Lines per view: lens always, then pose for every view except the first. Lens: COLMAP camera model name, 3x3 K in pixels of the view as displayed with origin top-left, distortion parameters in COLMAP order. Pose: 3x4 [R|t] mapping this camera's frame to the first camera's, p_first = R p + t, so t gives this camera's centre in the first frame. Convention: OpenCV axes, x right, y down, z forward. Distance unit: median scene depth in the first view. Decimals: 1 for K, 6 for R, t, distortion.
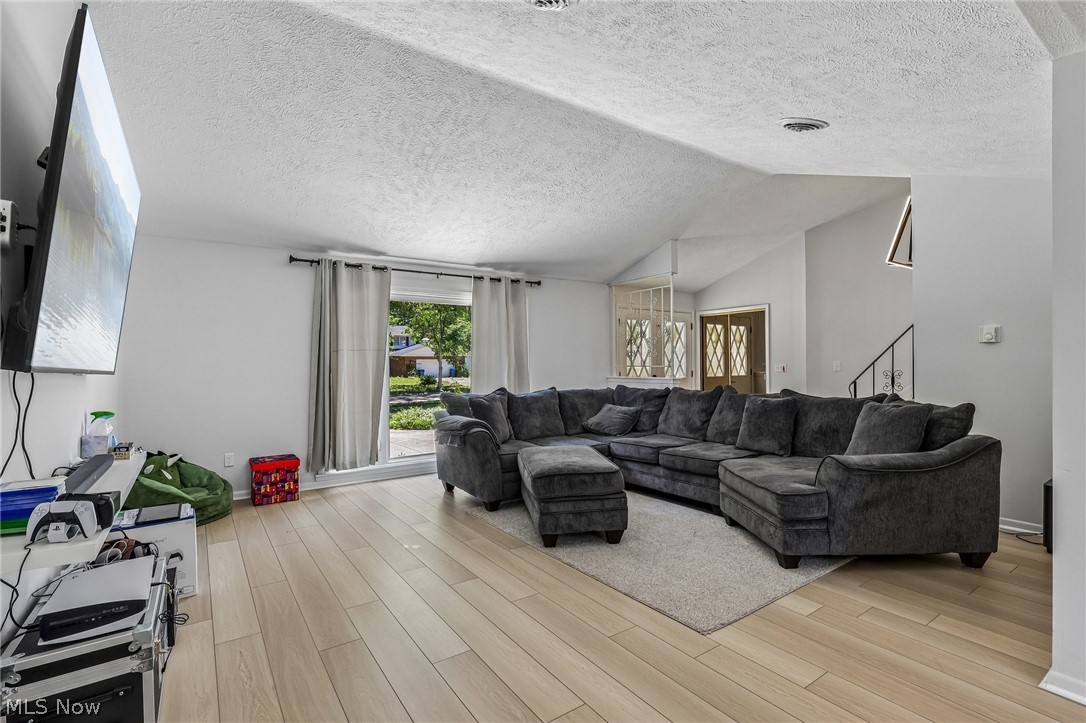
lens RADIAL K [[502.8, 0, 547.3], [0, 502.8, 361.6], [0, 0, 1]] dist [-0.001605, -0.001125]
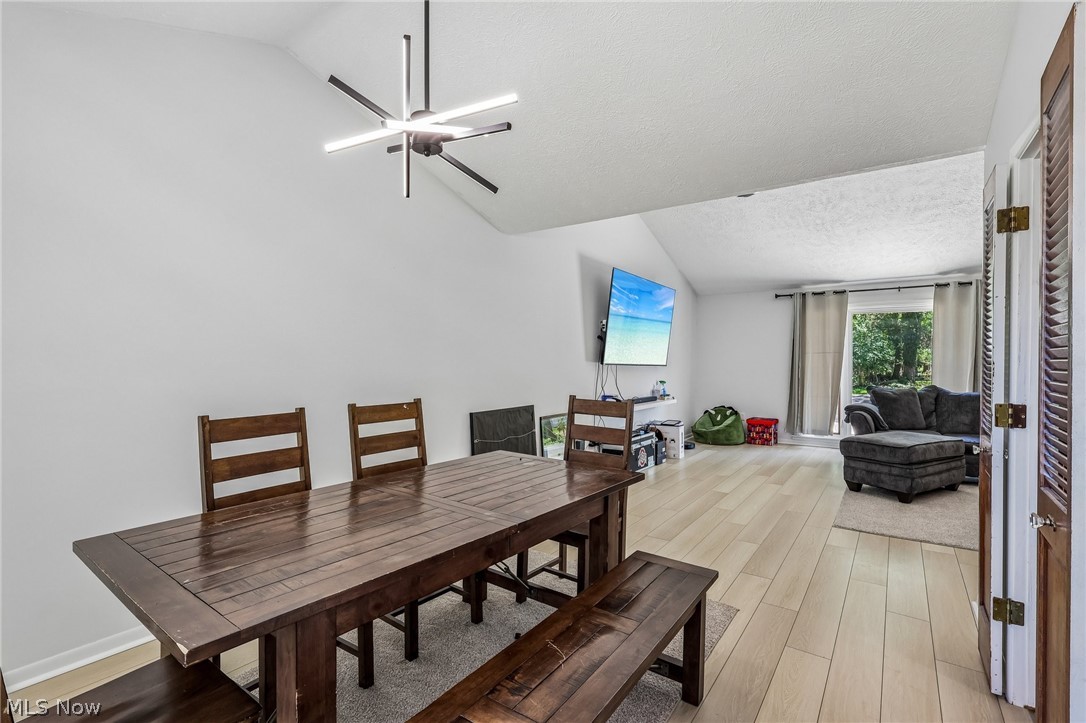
lens RADIAL K [[502.8, 0, 547.3], [0, 502.8, 361.6], [0, 0, 1]] dist [-0.001605, -0.001125]
pose [[0.346055, 0.012633, -0.938129, 0.711530], [-0.002727, 0.999919, 0.012459, -0.013967], [0.938210, -0.001753, 0.346062, -0.222871]]
